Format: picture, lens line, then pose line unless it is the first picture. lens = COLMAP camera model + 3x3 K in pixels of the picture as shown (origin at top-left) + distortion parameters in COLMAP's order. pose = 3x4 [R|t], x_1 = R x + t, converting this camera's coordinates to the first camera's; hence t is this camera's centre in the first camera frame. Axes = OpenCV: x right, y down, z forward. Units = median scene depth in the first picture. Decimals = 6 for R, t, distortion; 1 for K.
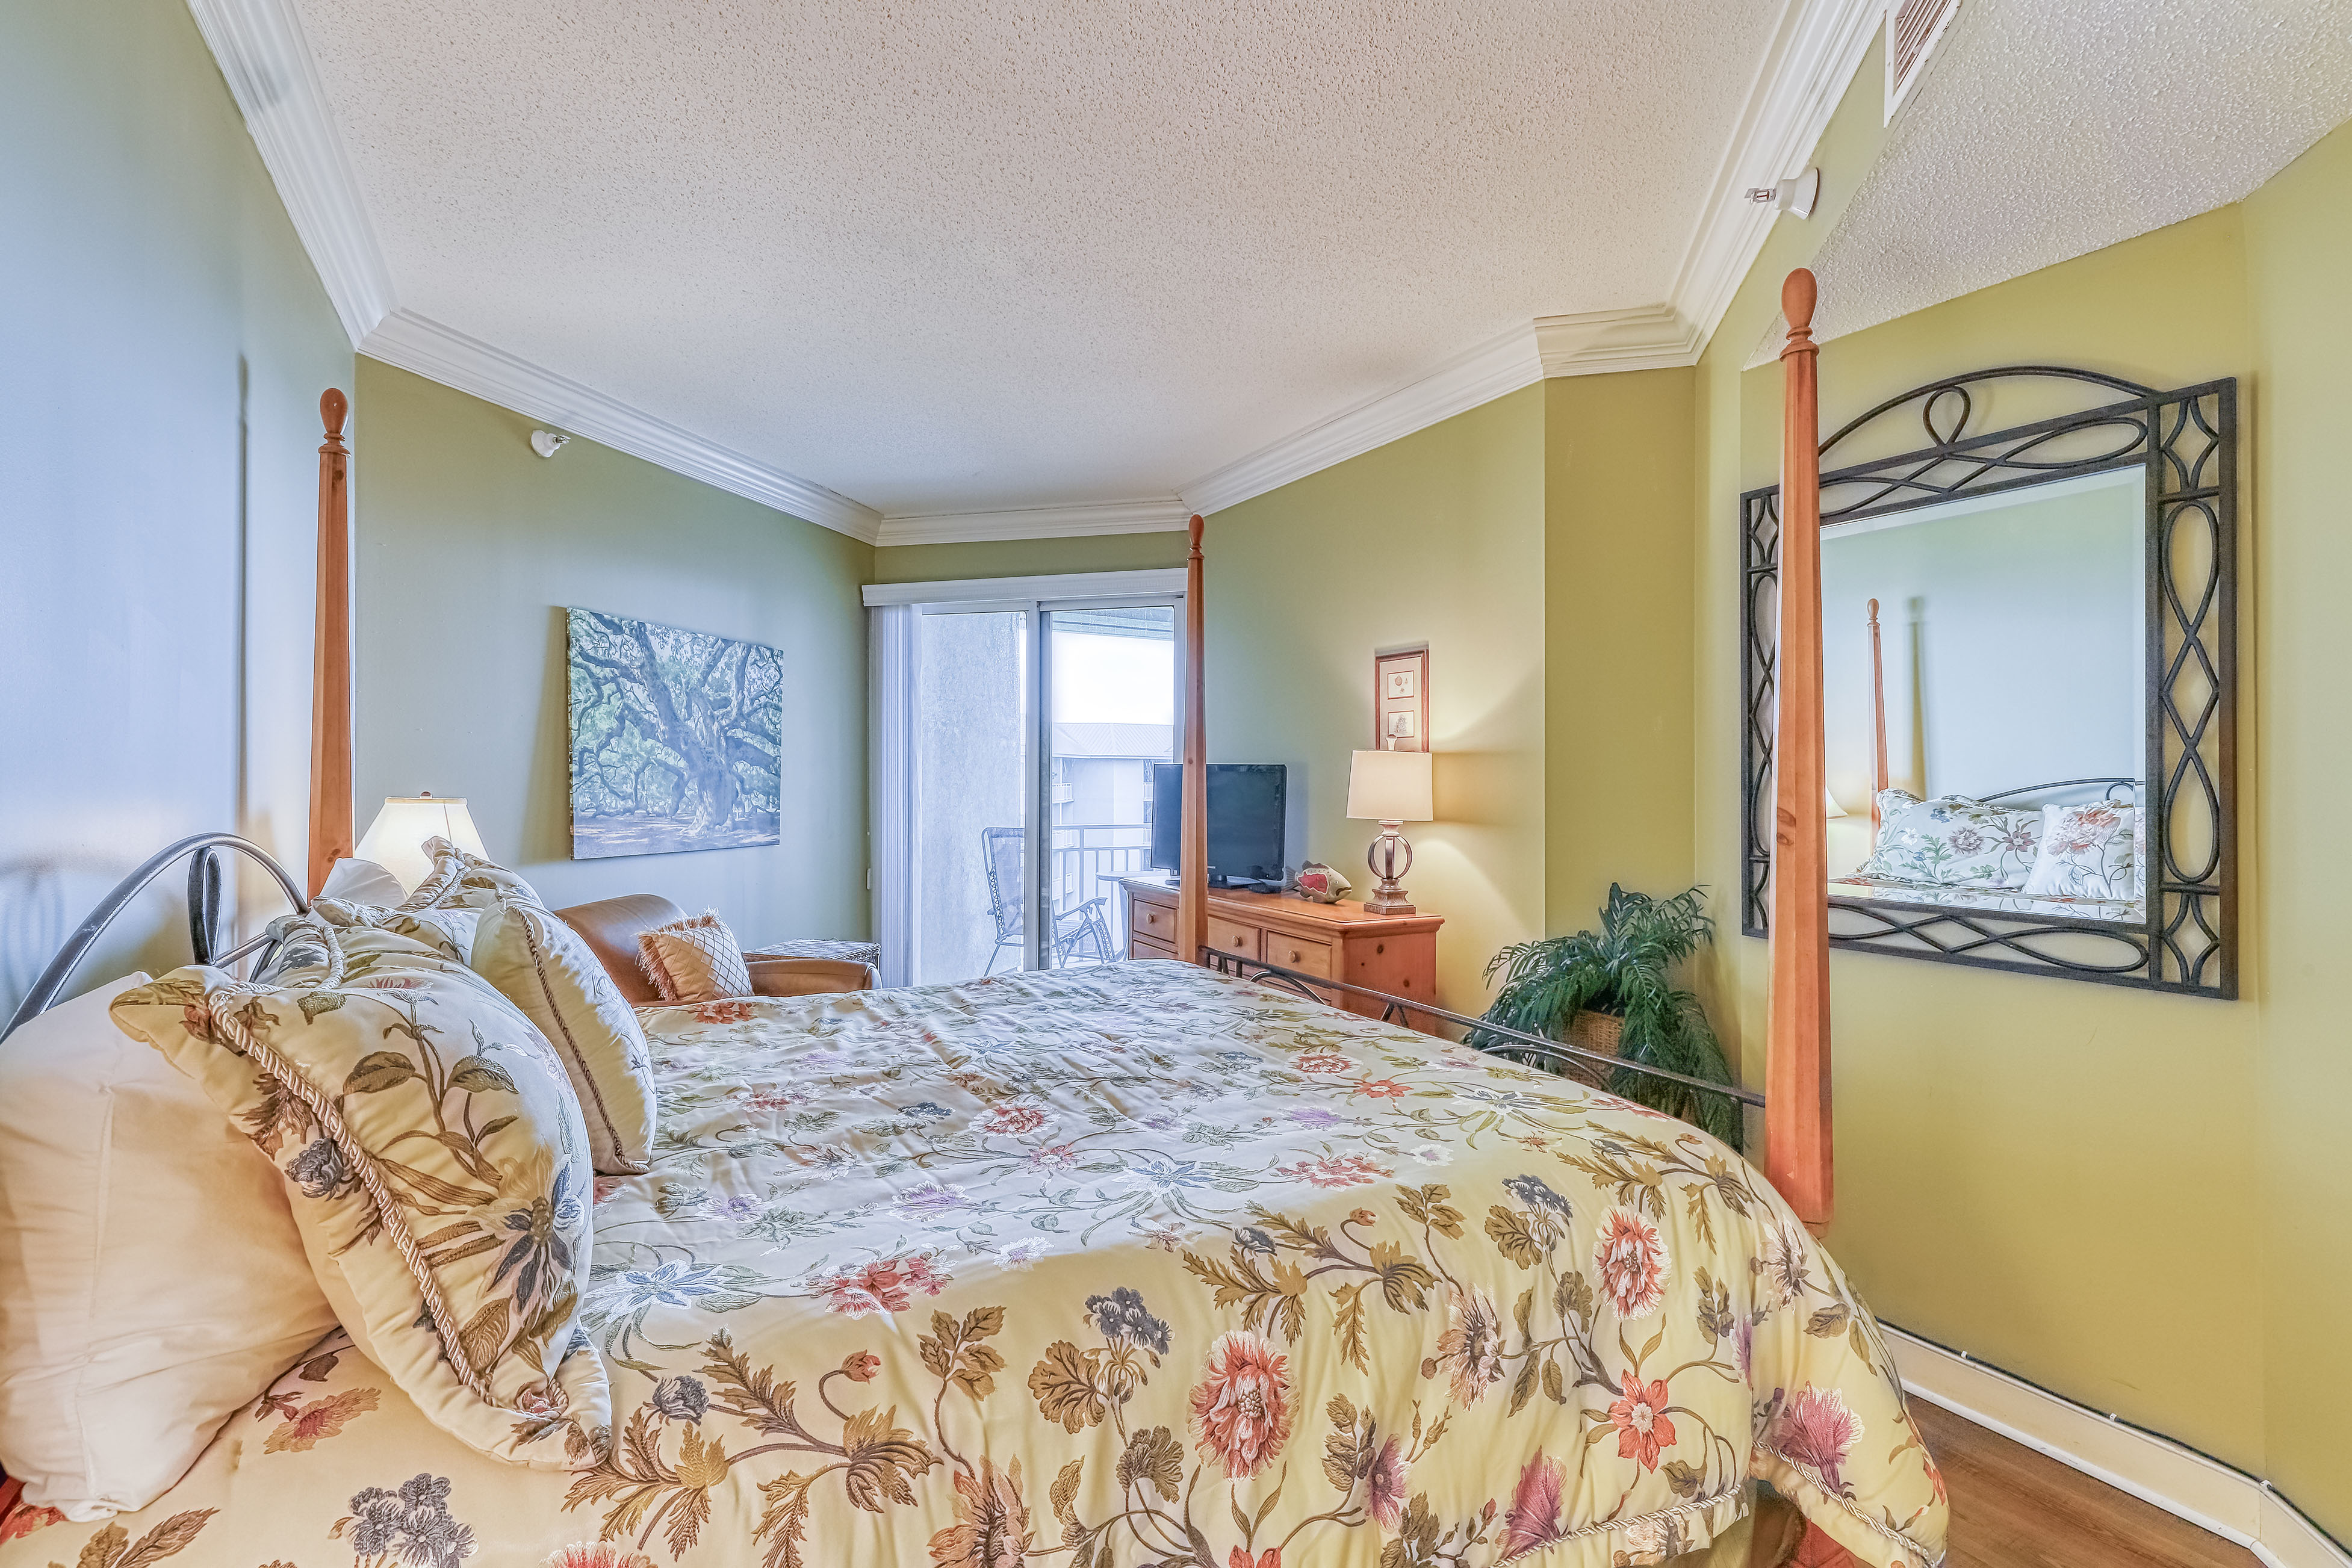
lens RADIAL K [[1098.6, 0, 1228.2], [0, 1098.6, 781.3], [0, 0, 1]] dist [0.001436, 0.000141]
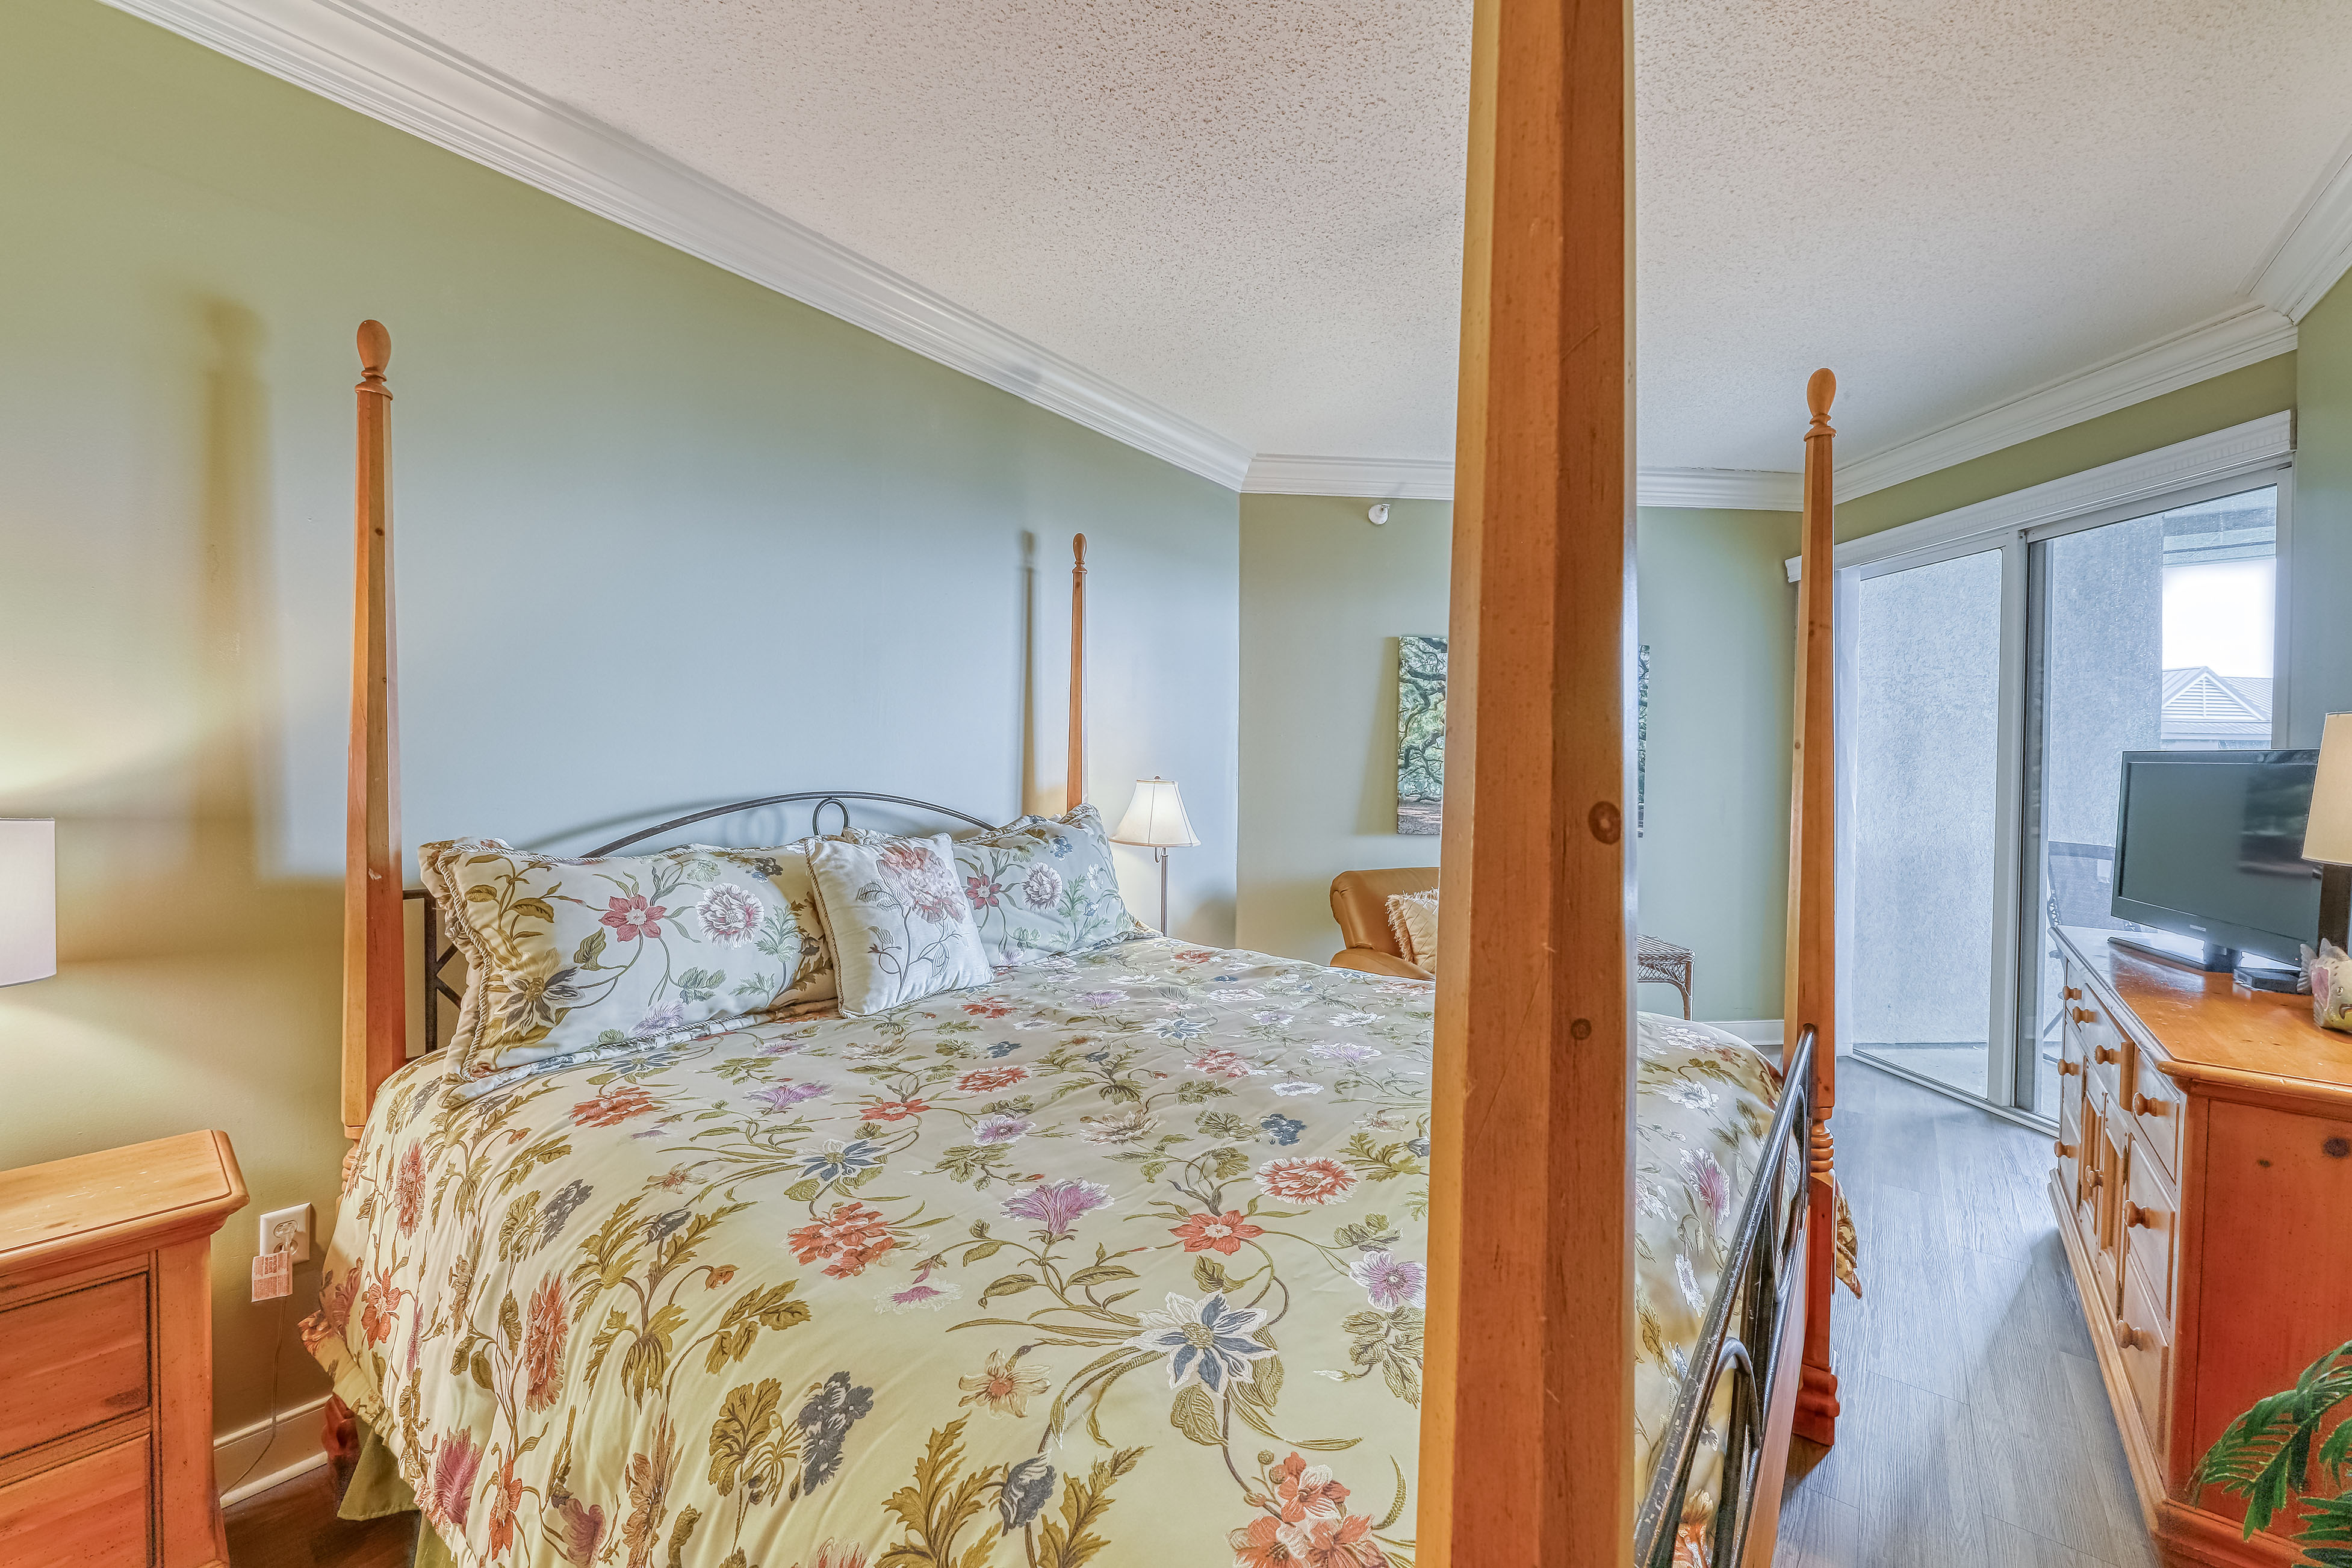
lens RADIAL K [[920.7, 0, 1176.0], [0, 920.7, 784.0], [0, 0, 1]] dist [0.000097, -0.000077]
pose [[0.330536, 0.020388, -0.943573, 0.716712], [-0.013855, 0.999764, 0.016749, -0.001315], [0.943692, 0.007537, 0.330741, 0.866012]]
